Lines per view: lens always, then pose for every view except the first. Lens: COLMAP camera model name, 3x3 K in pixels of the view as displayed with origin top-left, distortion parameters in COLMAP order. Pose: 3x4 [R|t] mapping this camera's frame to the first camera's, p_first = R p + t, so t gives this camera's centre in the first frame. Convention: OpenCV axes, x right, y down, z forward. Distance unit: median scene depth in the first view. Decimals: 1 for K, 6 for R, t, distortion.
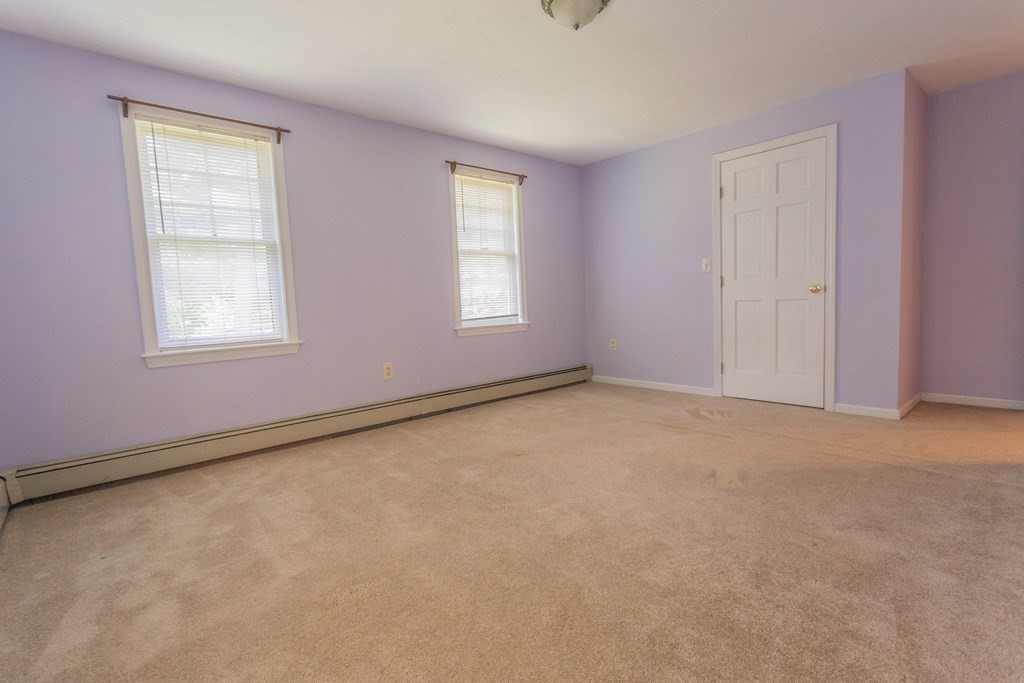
lens RADIAL K [[487.2, 0, 512.0], [0, 487.2, 341.5], [0, 0, 1]] dist [0.000387, 0.000077]
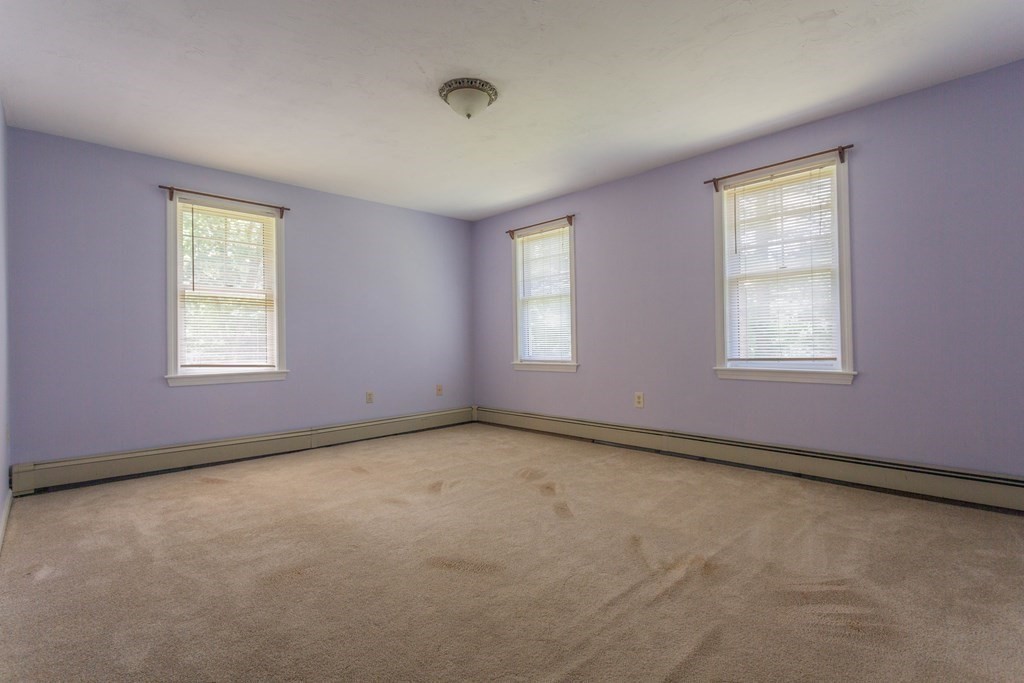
lens RADIAL K [[480.7, 0, 548.2], [0, 480.7, 341.4], [0, 0, 1]] dist [0.000480, 0.000204]
pose [[0.078907, 0.039191, -0.996111, 0.682228], [-0.071990, 0.996842, 0.033517, -0.078093], [0.994279, 0.069065, 0.081479, 0.606300]]
